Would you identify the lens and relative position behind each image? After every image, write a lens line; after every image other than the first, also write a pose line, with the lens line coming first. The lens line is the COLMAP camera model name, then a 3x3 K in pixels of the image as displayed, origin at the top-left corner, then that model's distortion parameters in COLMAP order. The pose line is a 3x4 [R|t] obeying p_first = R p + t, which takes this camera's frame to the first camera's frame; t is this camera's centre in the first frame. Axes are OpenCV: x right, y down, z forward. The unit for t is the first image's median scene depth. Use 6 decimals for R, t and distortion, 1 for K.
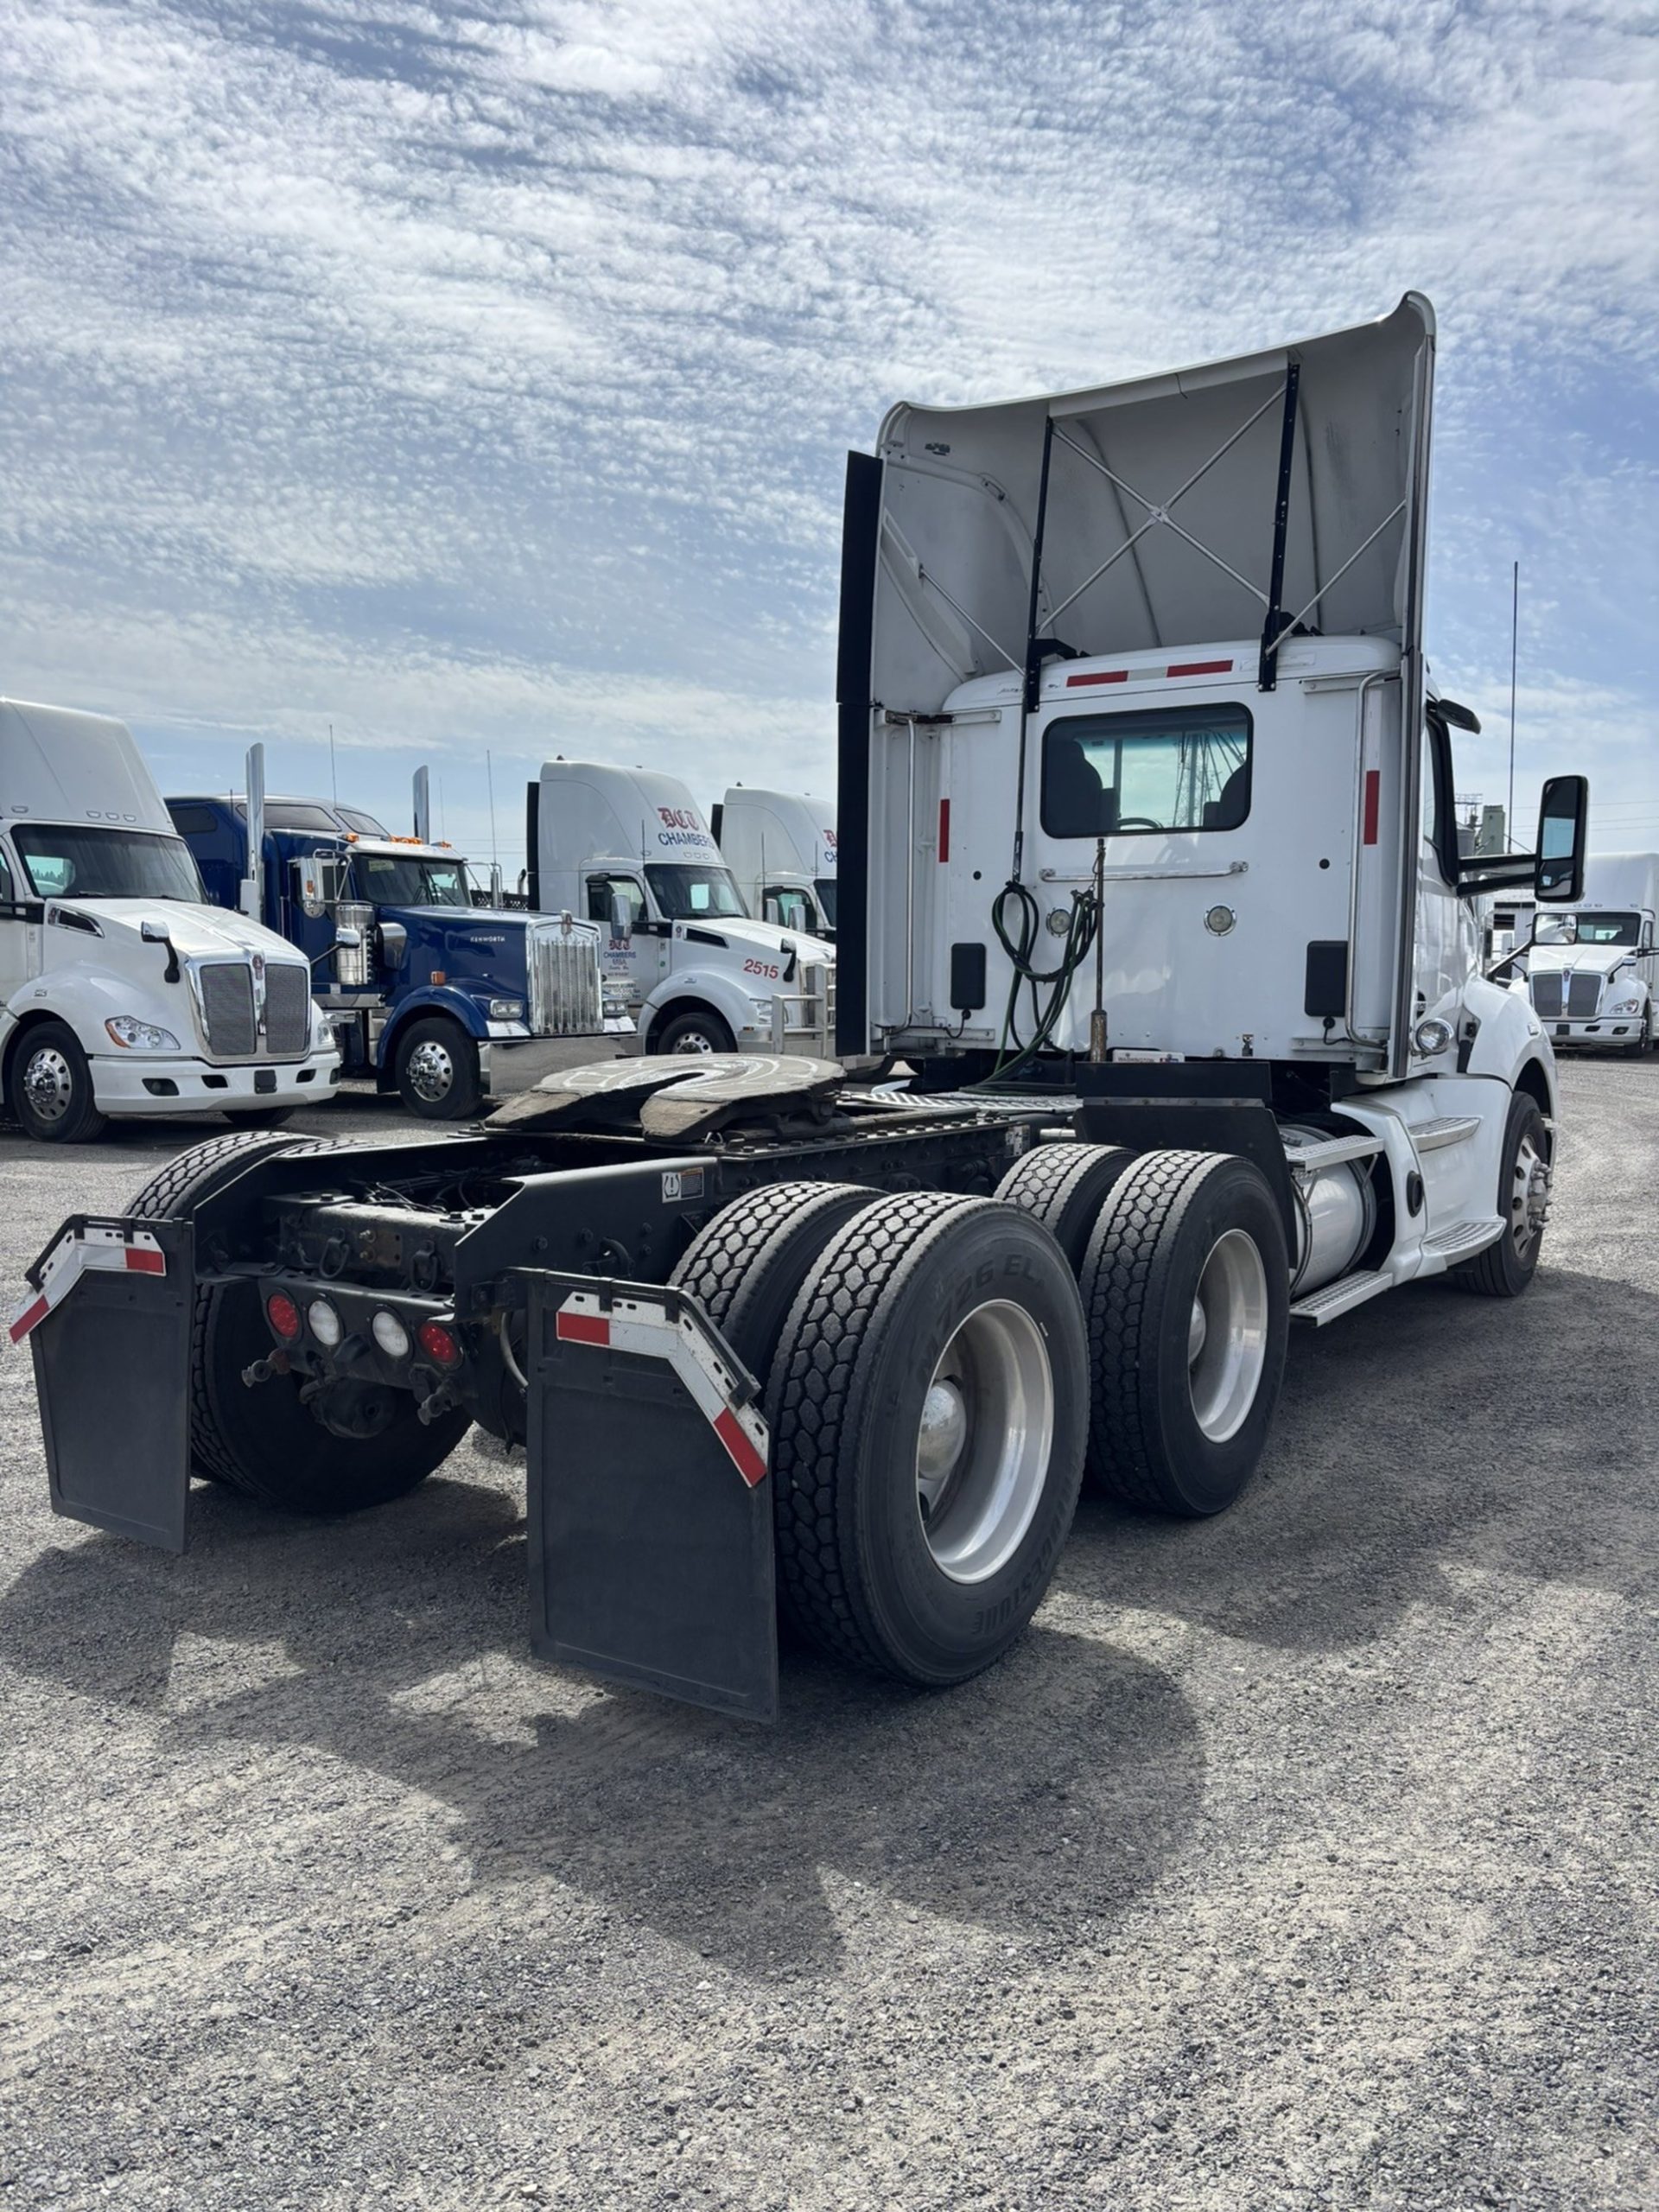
lens RADIAL K [[1589.2, 0, 829.5], [0, 1589.2, 1106.0], [0, 0, 1]] dist [0.004320, 0.002941]
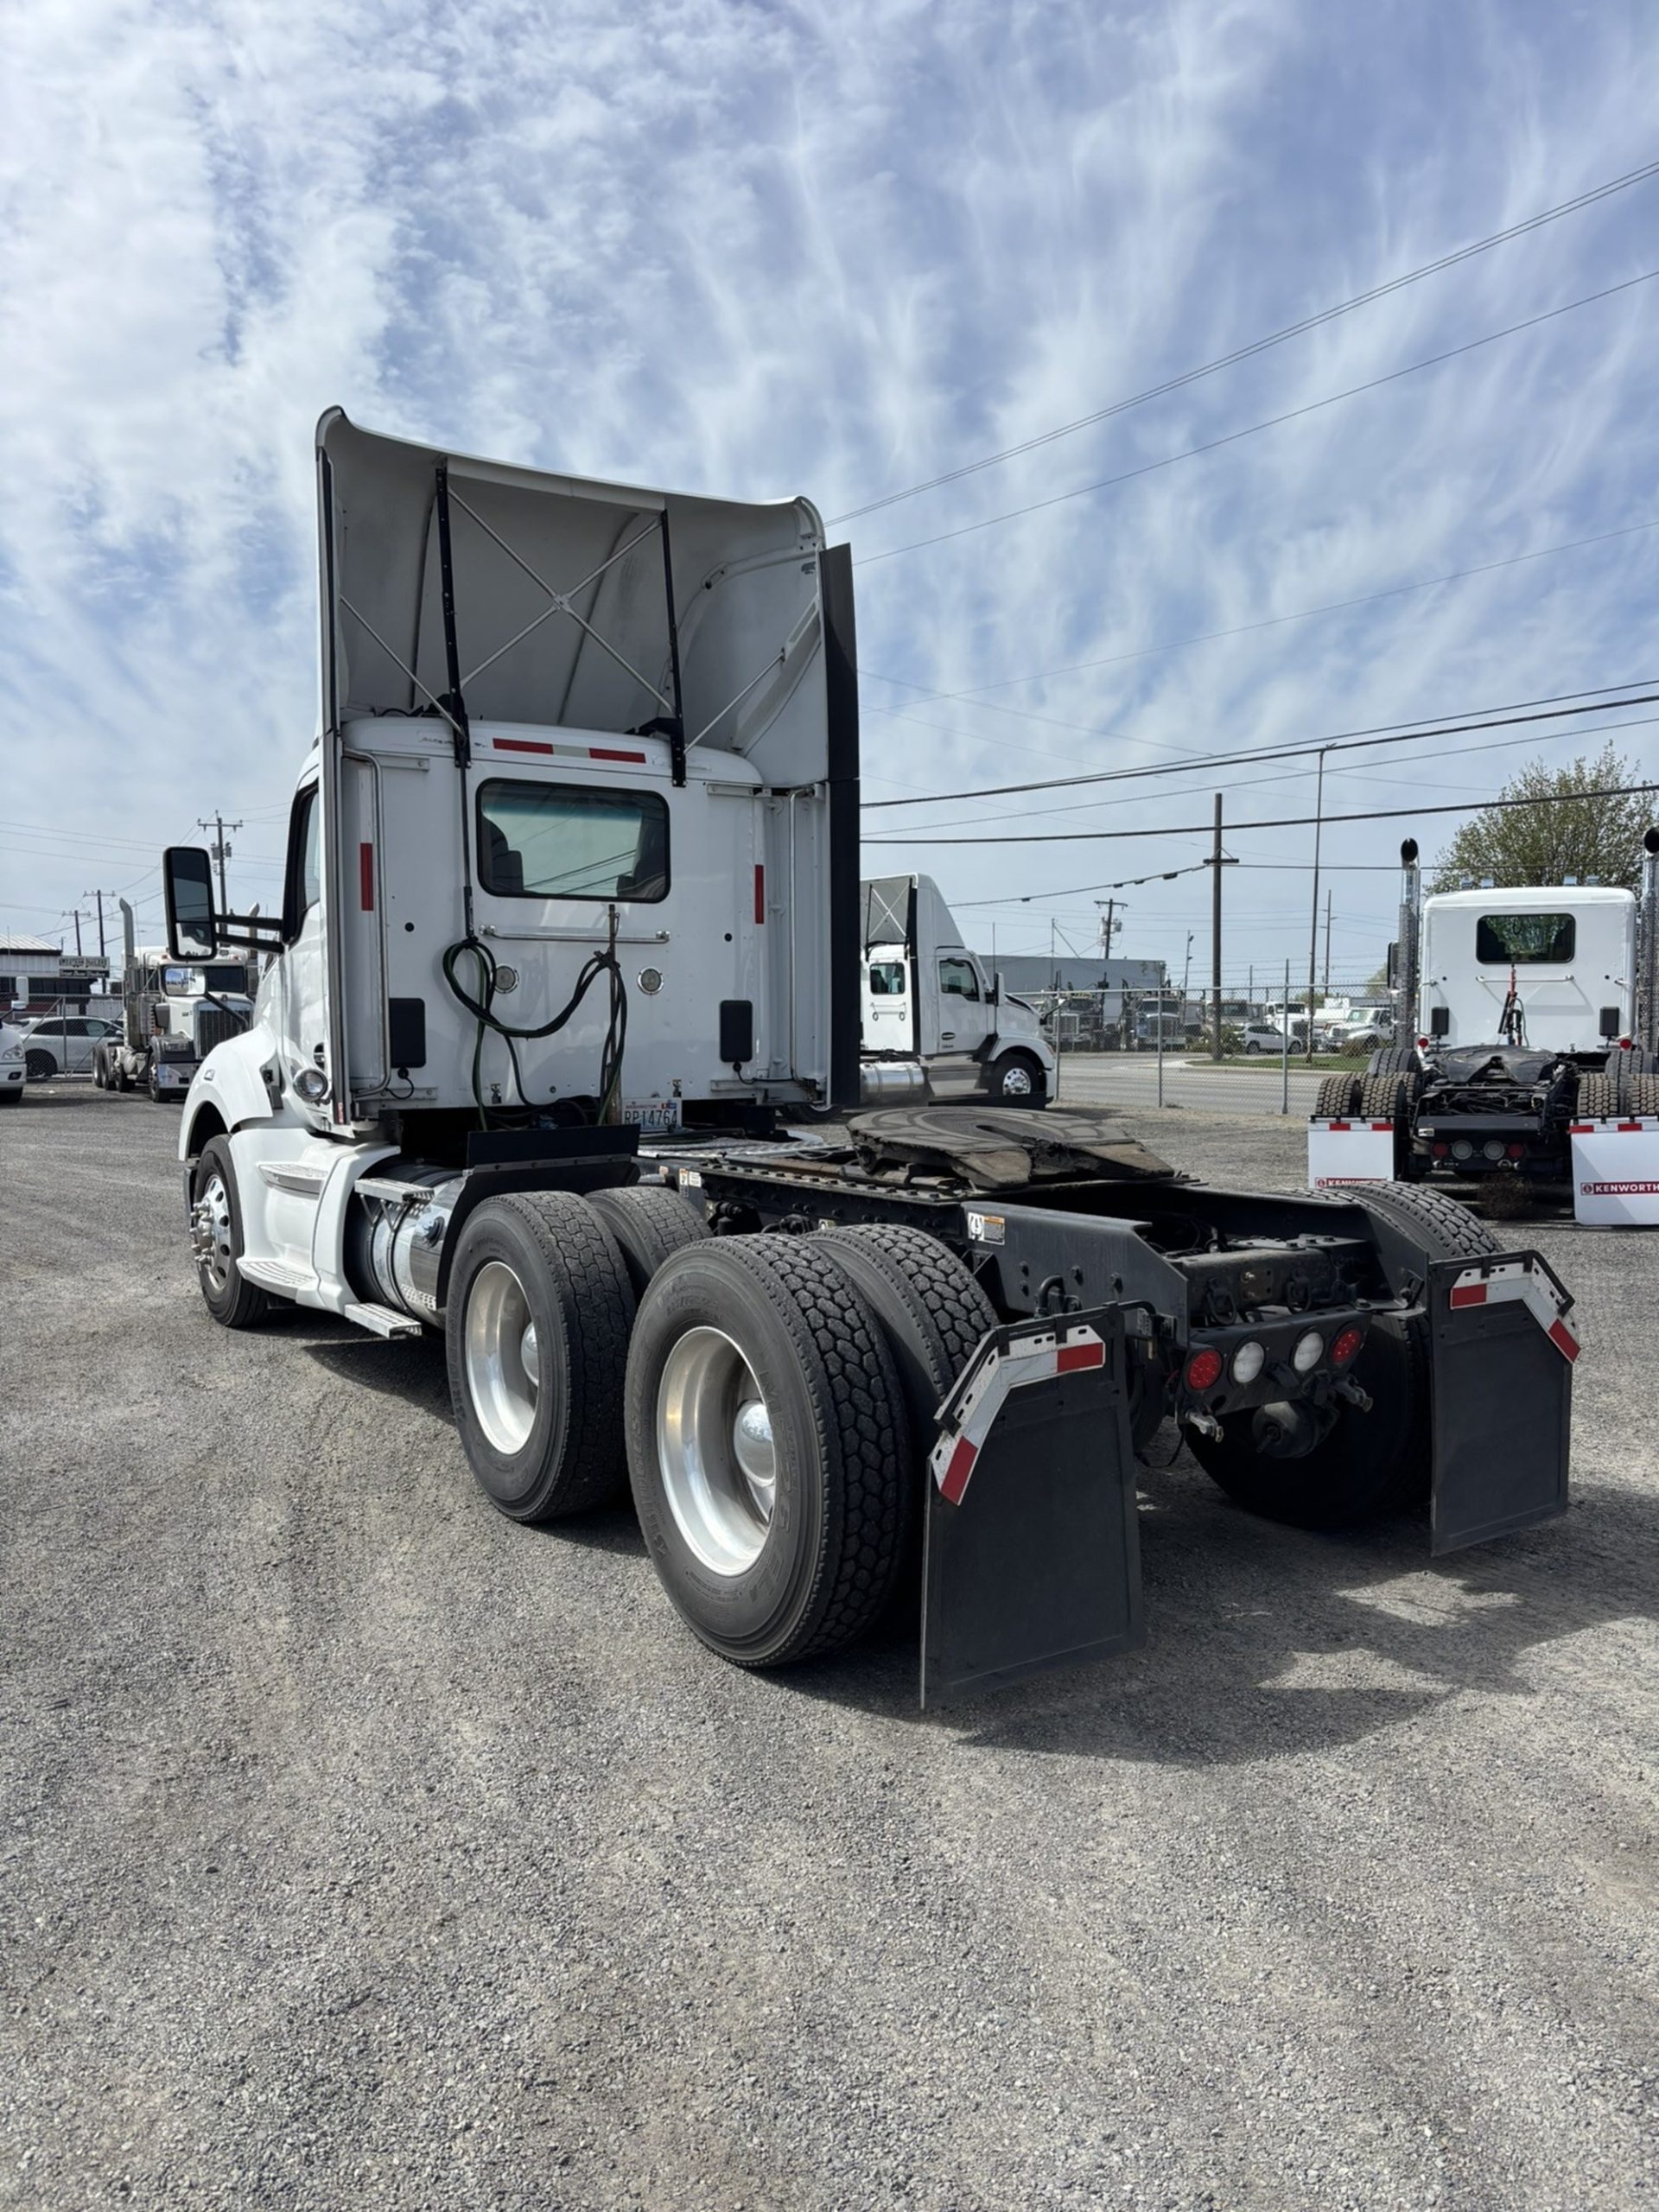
lens RADIAL K [[1589.2, 0, 829.5], [0, 1589.2, 1106.0], [0, 0, 1]] dist [0.004320, 0.002941]
pose [[0.426015, -0.056854, 0.902928, -0.758140], [0.078469, 0.996585, 0.025728, -0.048210], [-0.901307, 0.059891, 0.429021, 0.416547]]
